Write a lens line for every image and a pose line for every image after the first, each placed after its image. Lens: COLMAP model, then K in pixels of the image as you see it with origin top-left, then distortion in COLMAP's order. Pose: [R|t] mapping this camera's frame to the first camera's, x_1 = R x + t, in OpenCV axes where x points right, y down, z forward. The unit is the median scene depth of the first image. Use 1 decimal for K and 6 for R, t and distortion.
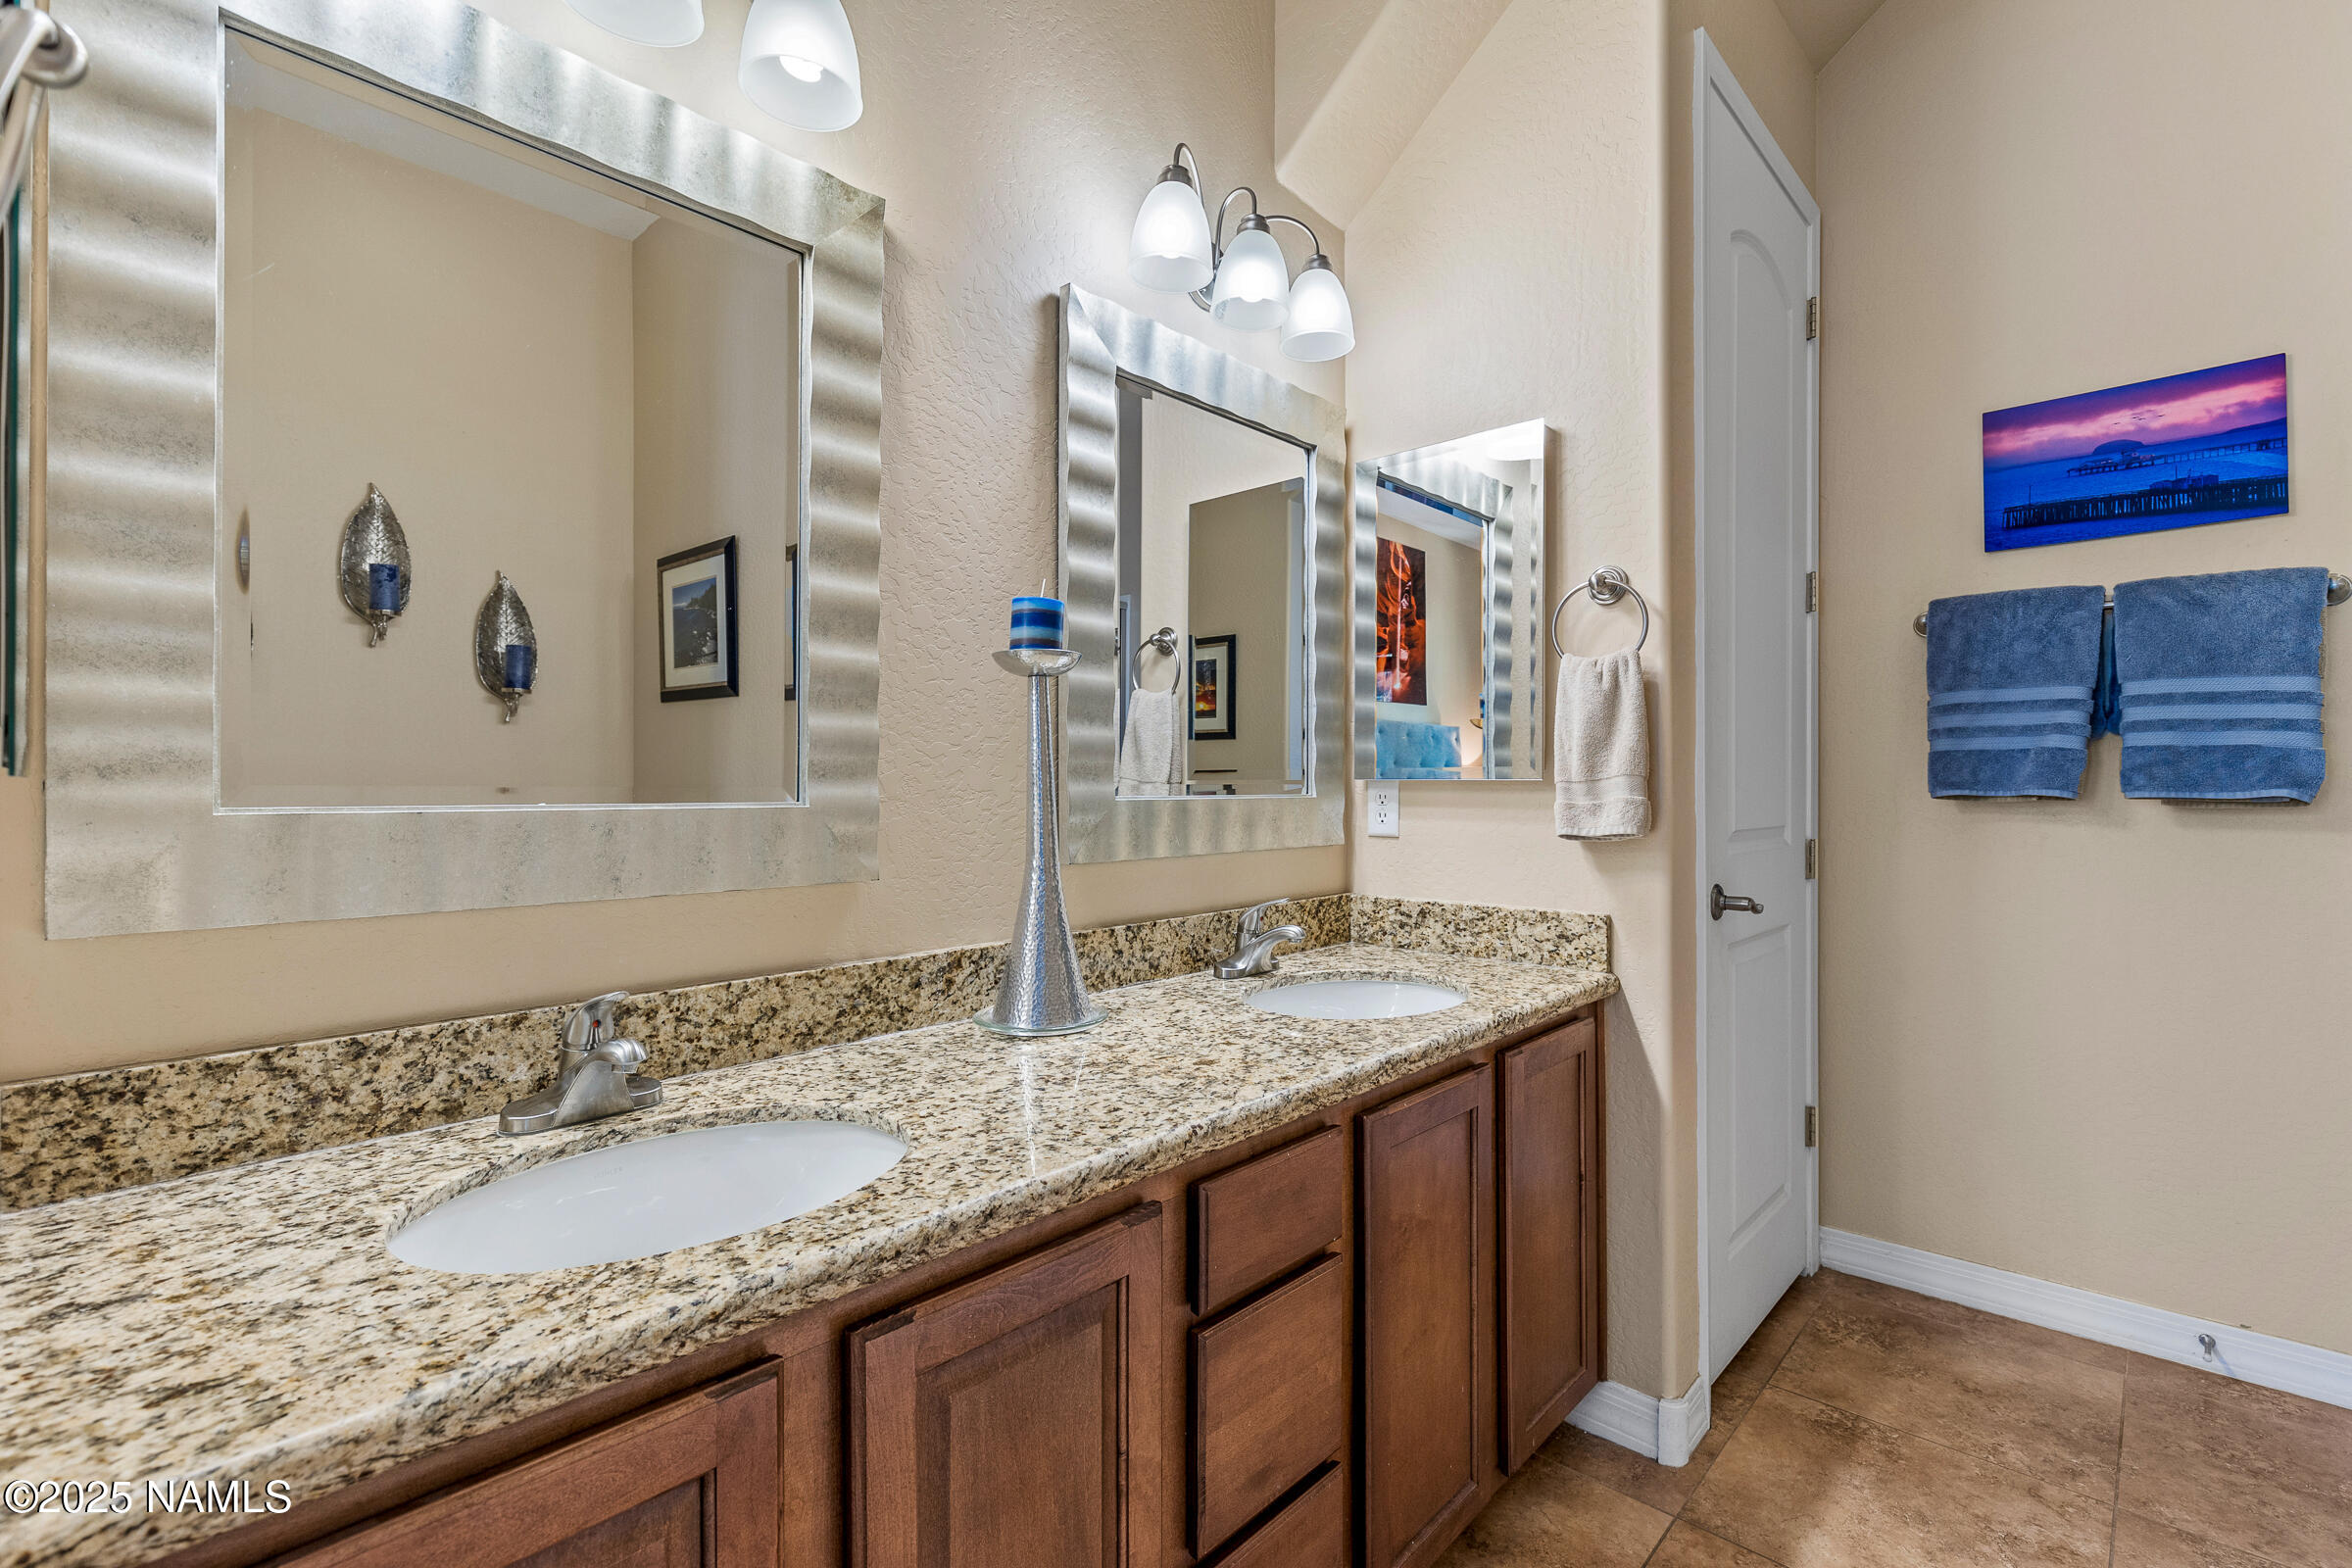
lens RADIAL K [[1051.3, 0, 1175.3], [0, 1051.3, 780.9], [0, 0, 1]] dist [-0.001207, 0.000754]
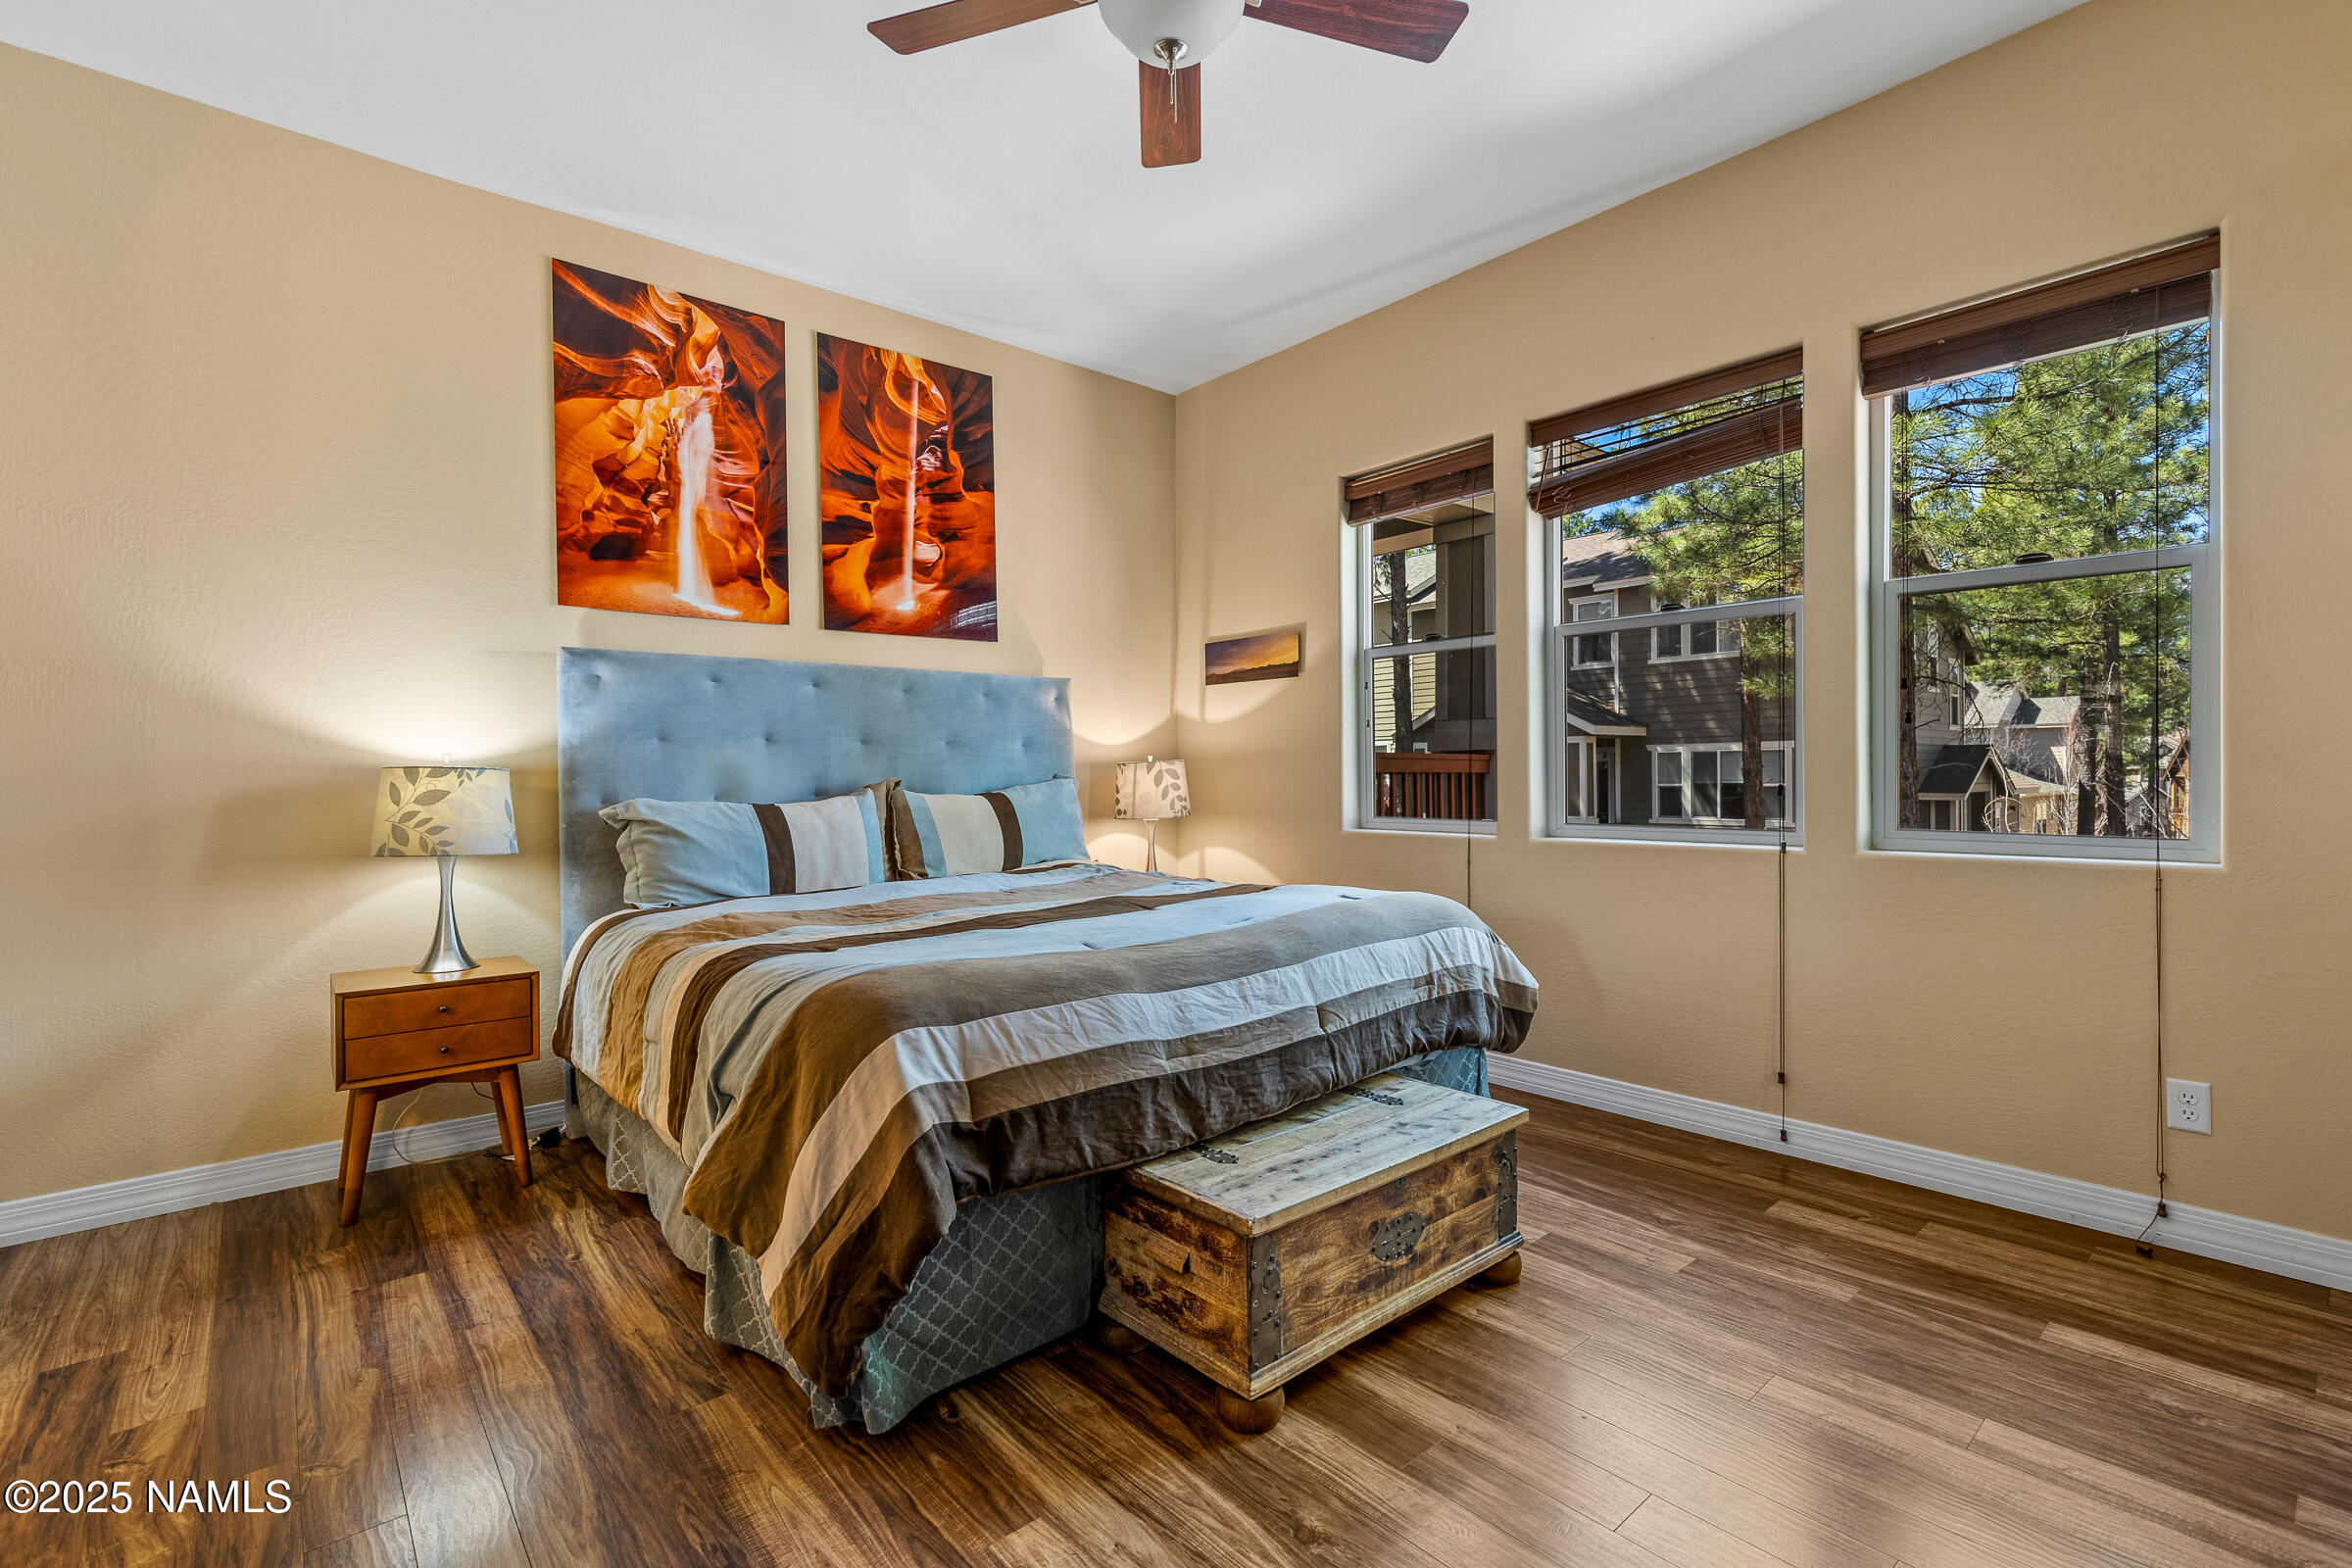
lens RADIAL K [[1051.3, 0, 1173.4], [0, 1051.3, 773.3], [0, 0, 1]] dist [-0.001207, 0.000754]
pose [[0.994417, -0.004731, -0.105416, 0.410208], [0.005414, 0.999966, 0.006195, -0.002307], [0.105383, -0.006731, 0.994409, 0.444267]]
